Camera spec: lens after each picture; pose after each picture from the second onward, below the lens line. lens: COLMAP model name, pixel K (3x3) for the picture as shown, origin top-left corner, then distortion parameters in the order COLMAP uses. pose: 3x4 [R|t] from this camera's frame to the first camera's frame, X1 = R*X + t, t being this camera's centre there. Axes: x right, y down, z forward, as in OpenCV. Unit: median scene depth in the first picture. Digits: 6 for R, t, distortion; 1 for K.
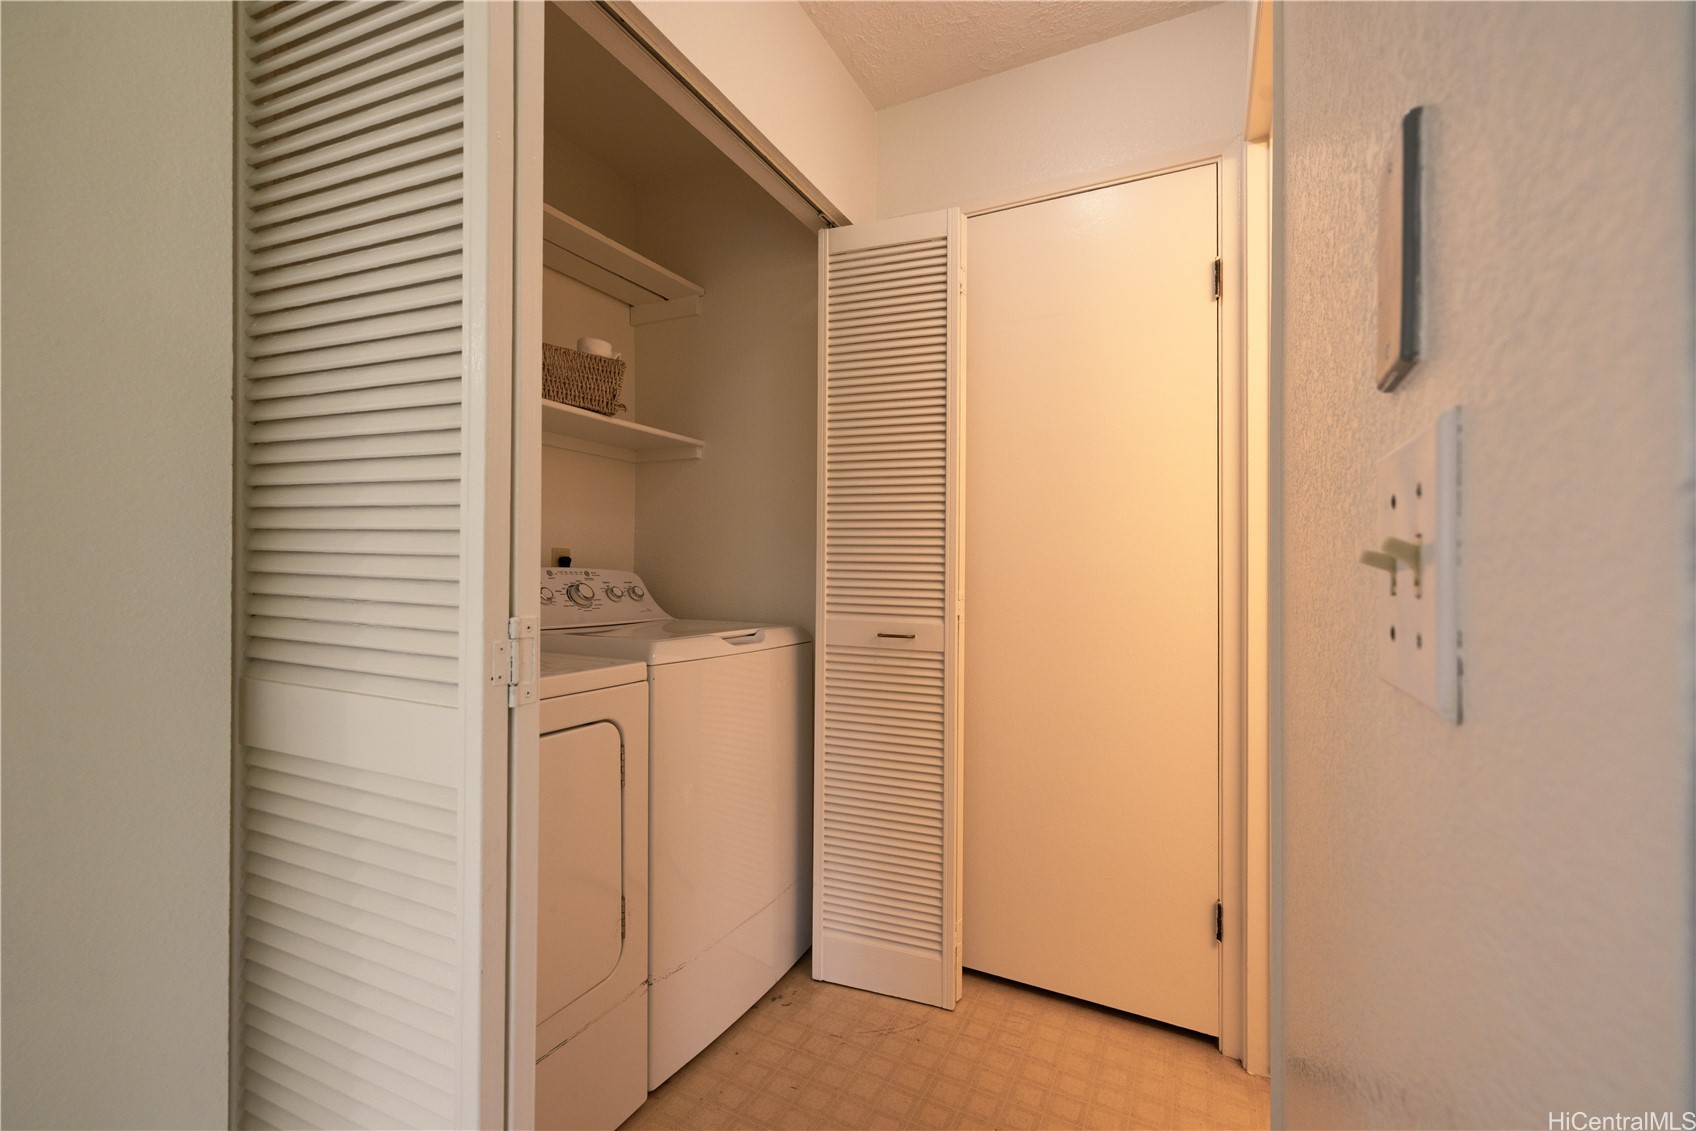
lens RADIAL K [[743.0, 0, 848.0], [0, 743.0, 565.5], [0, 0, 1]] dist [0.003376, 0.000144]
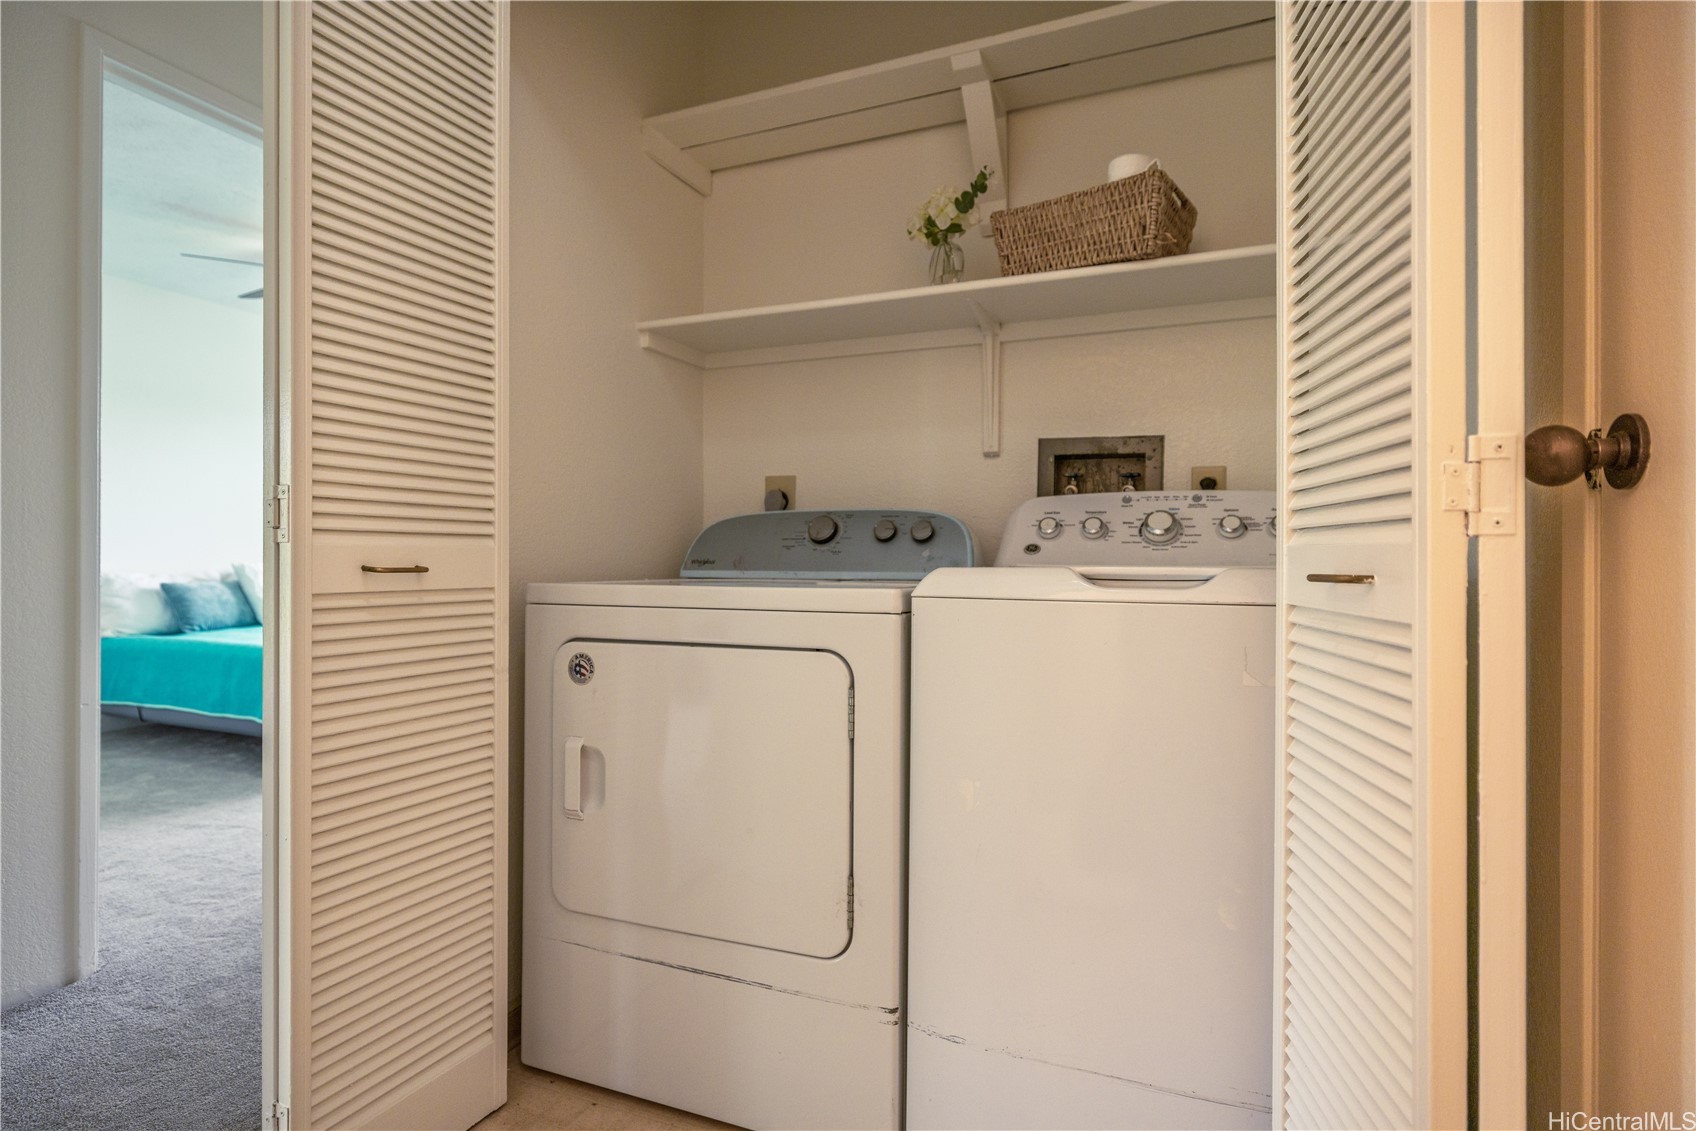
lens RADIAL K [[866.2, 0, 835.8], [0, 866.2, 555.9], [0, 0, 1]] dist [-0.000372, 0.000161]
pose [[0.046351, -0.006745, -0.998902, 0.598608], [0.002702, 0.999974, -0.006627, 0.100010], [0.998922, -0.002391, 0.046368, 0.887440]]
